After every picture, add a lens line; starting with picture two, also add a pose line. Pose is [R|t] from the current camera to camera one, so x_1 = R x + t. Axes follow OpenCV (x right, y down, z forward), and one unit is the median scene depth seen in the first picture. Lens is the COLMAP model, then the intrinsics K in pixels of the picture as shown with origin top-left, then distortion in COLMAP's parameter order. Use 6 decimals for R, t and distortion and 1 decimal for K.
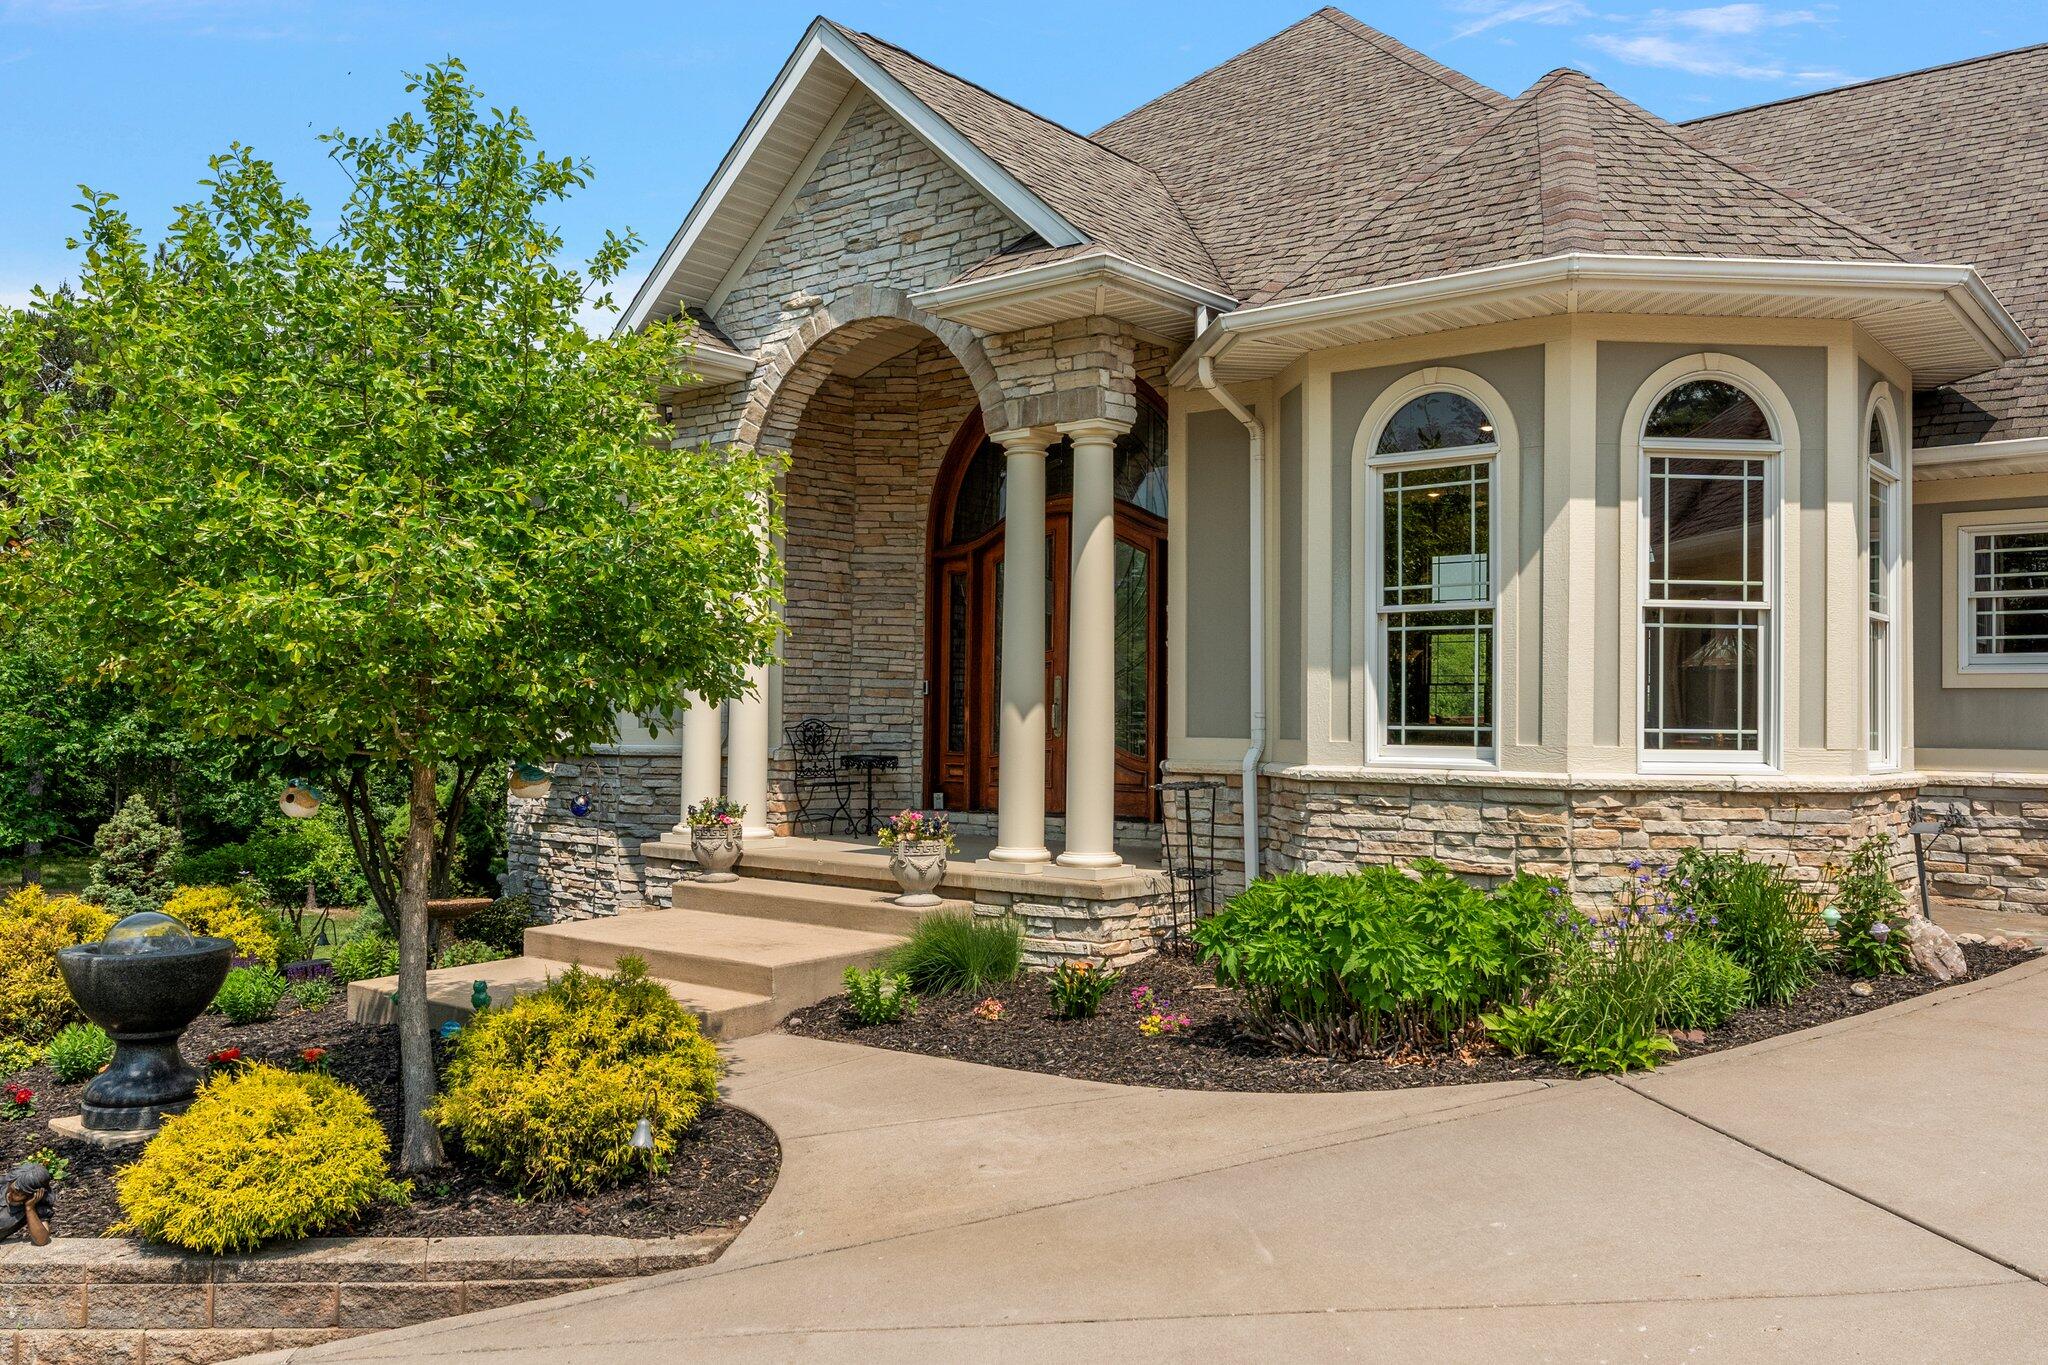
lens RADIAL K [[1657.4, 0, 1024.0], [0, 1657.4, 682.5], [0, 0, 1]] dist [0.001316, -0.001040]
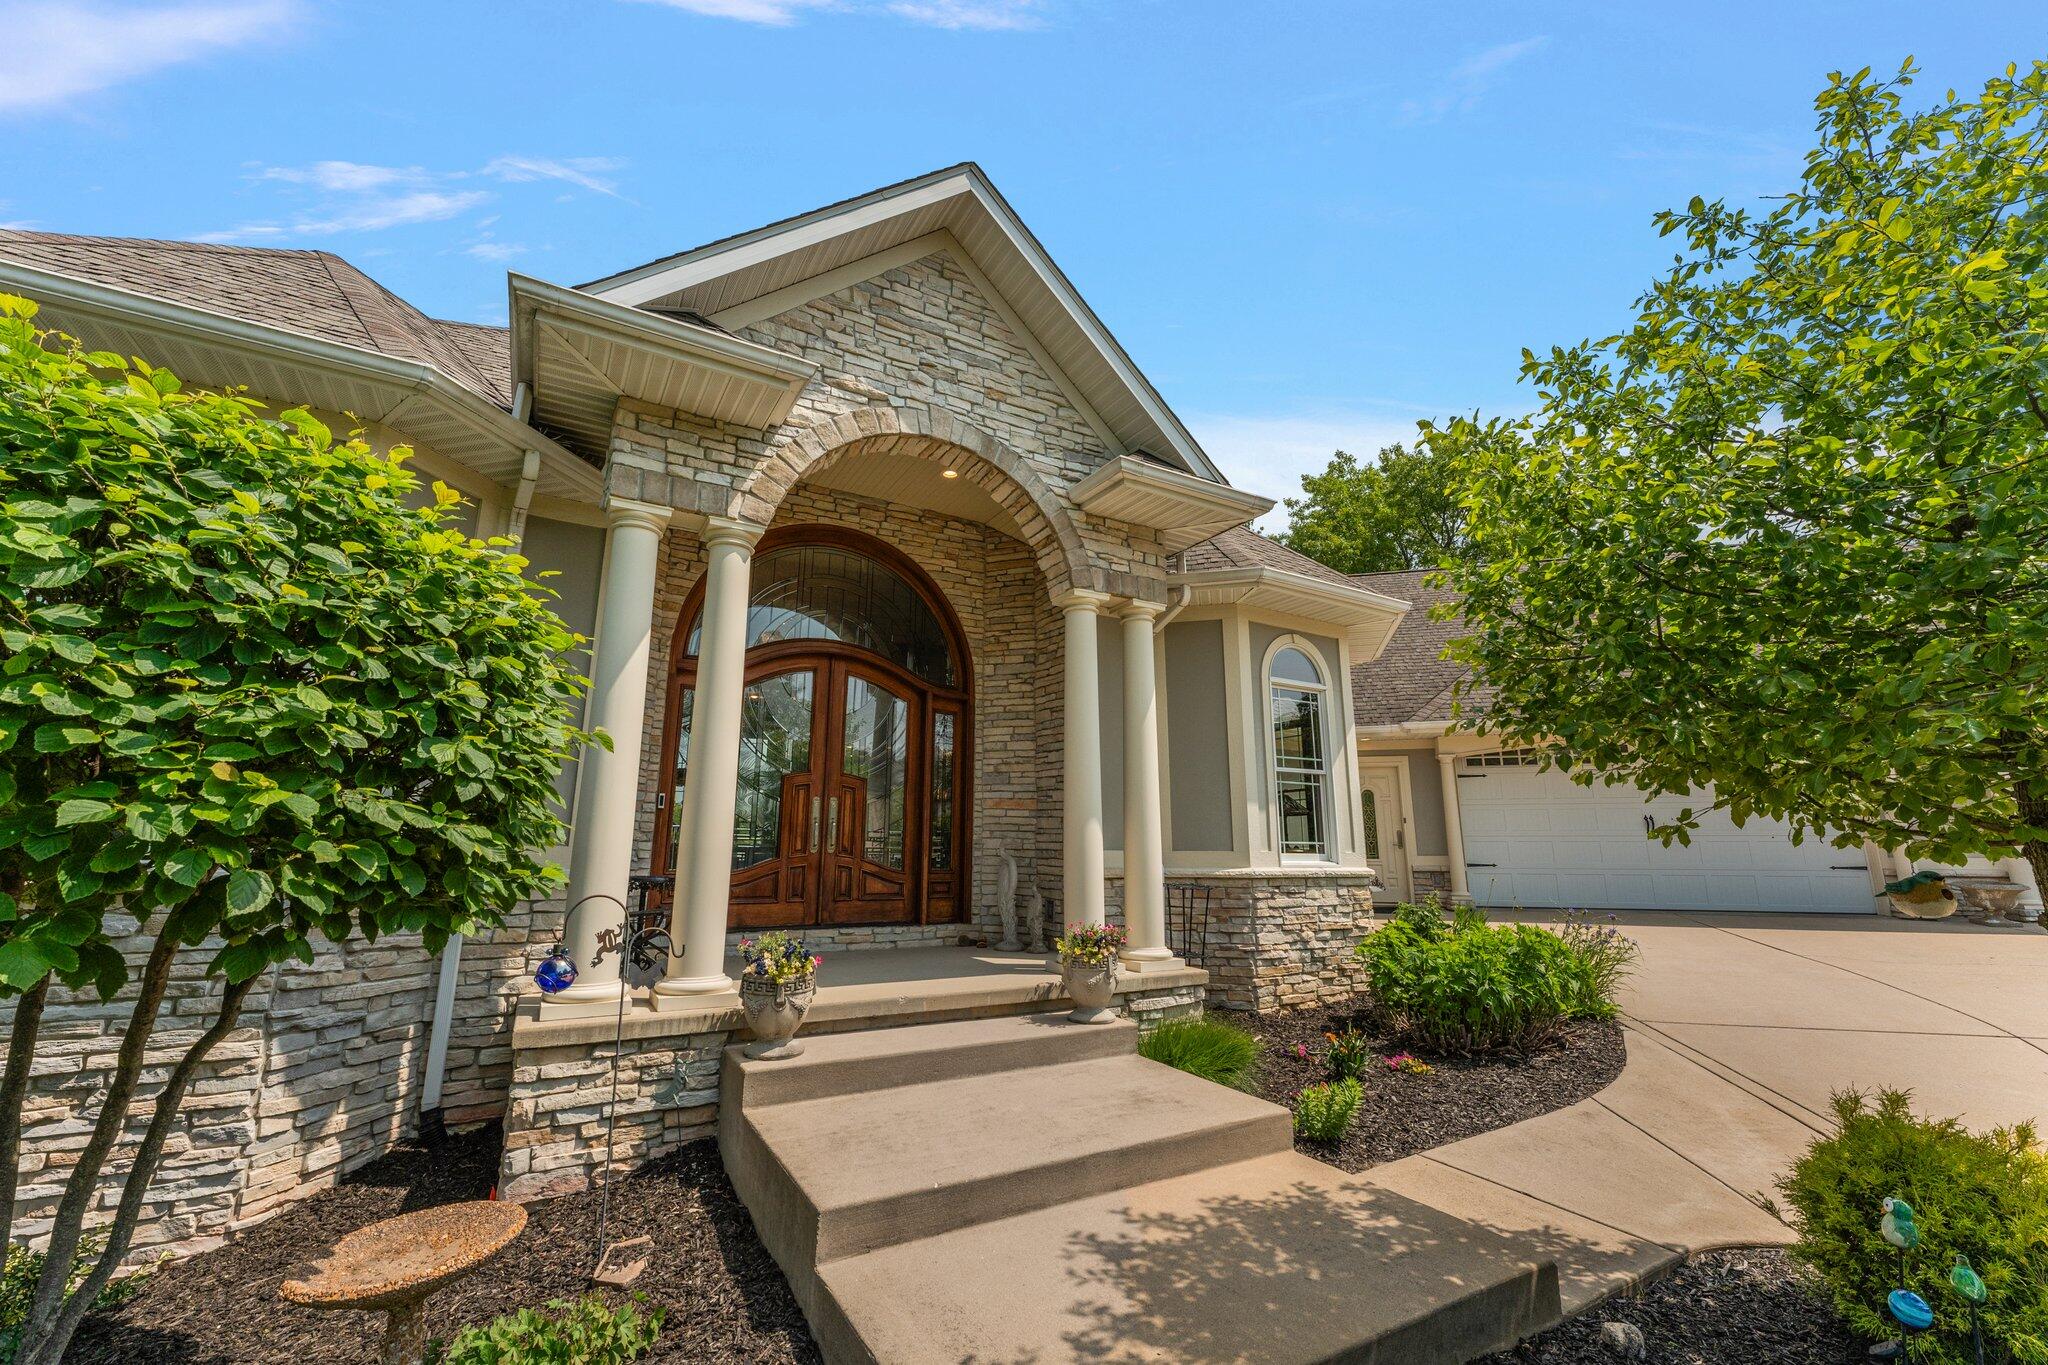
lens RADIAL K [[811.2, 0, 1021.0], [0, 811.2, 691.4], [0, 0, 1]] dist [-0.002205, -0.000196]
pose [[0.357000, 0.182446, 0.916114, -0.572001], [-0.016711, 0.981831, -0.189022, 0.033167], [-0.933955, 0.052171, 0.353562, 0.871489]]
